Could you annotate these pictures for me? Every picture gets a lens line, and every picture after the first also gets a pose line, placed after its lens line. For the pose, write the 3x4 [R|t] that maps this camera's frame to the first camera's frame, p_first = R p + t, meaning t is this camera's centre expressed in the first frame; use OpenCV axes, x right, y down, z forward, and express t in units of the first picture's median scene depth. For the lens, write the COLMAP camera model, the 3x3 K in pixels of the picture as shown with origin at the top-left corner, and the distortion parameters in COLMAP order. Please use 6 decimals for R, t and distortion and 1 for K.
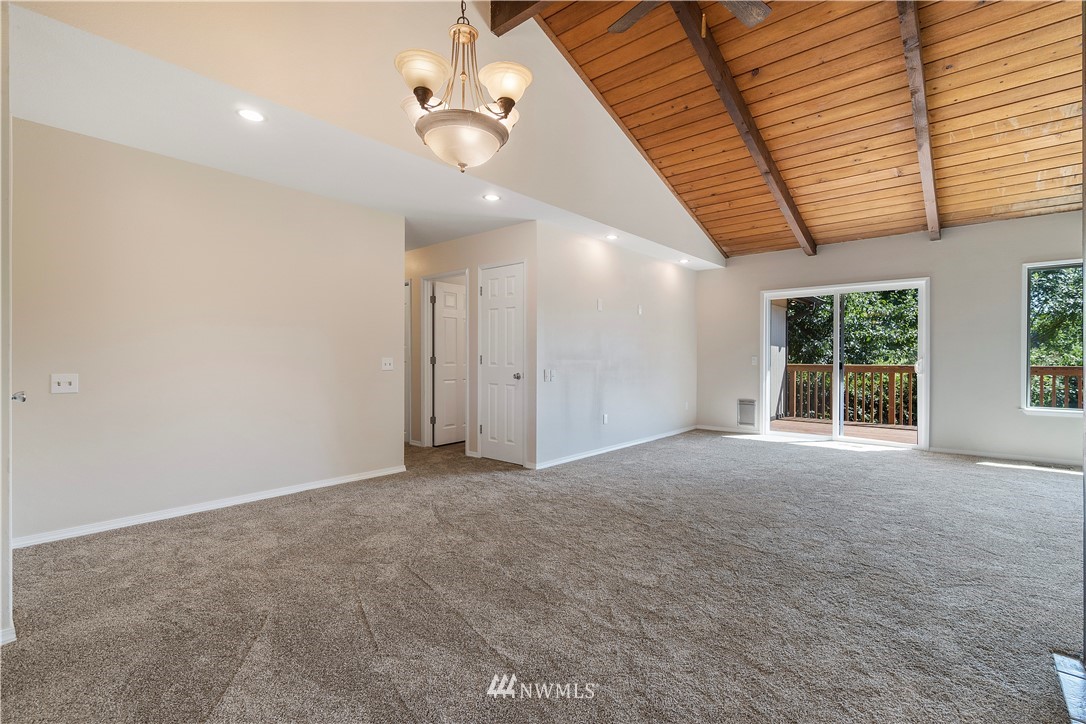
lens RADIAL K [[472.0, 0, 532.1], [0, 472.0, 359.9], [0, 0, 1]] dist [-0.003657, -0.000125]
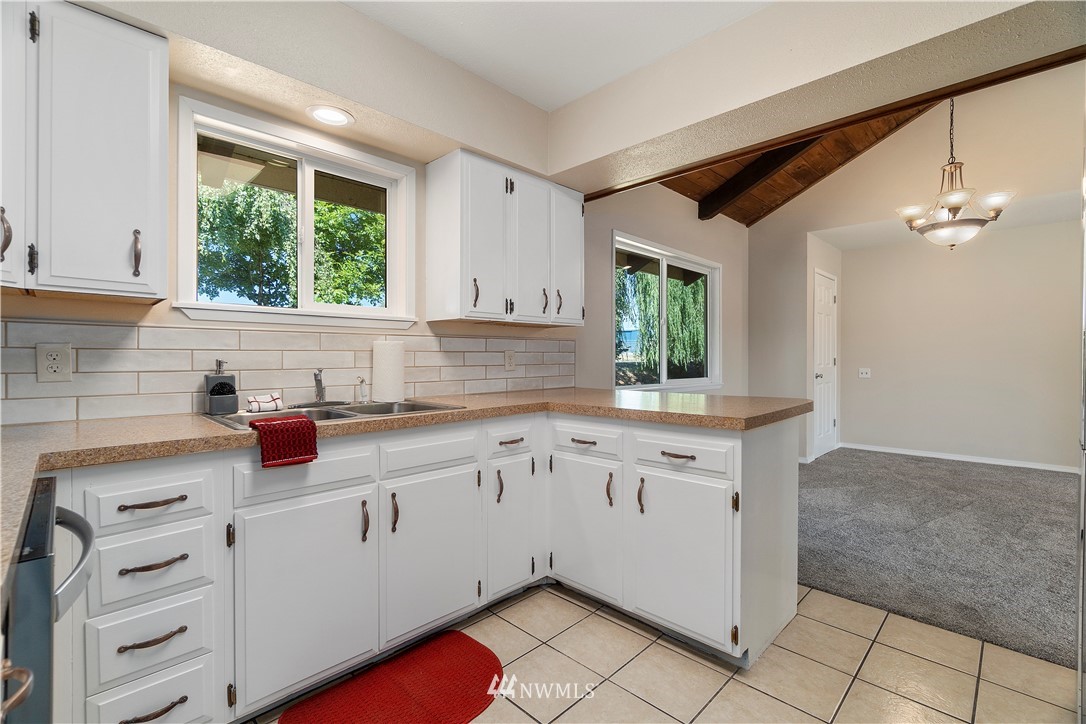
lens RADIAL K [[472.0, 0, 543.8], [0, 472.0, 361.1], [0, 0, 1]] dist [-0.003657, -0.000125]
pose [[-0.076151, 0.002677, -0.997093, 1.548292], [0.000946, 0.999996, 0.002613, -0.011156], [0.997096, -0.000745, -0.076154, -0.294298]]
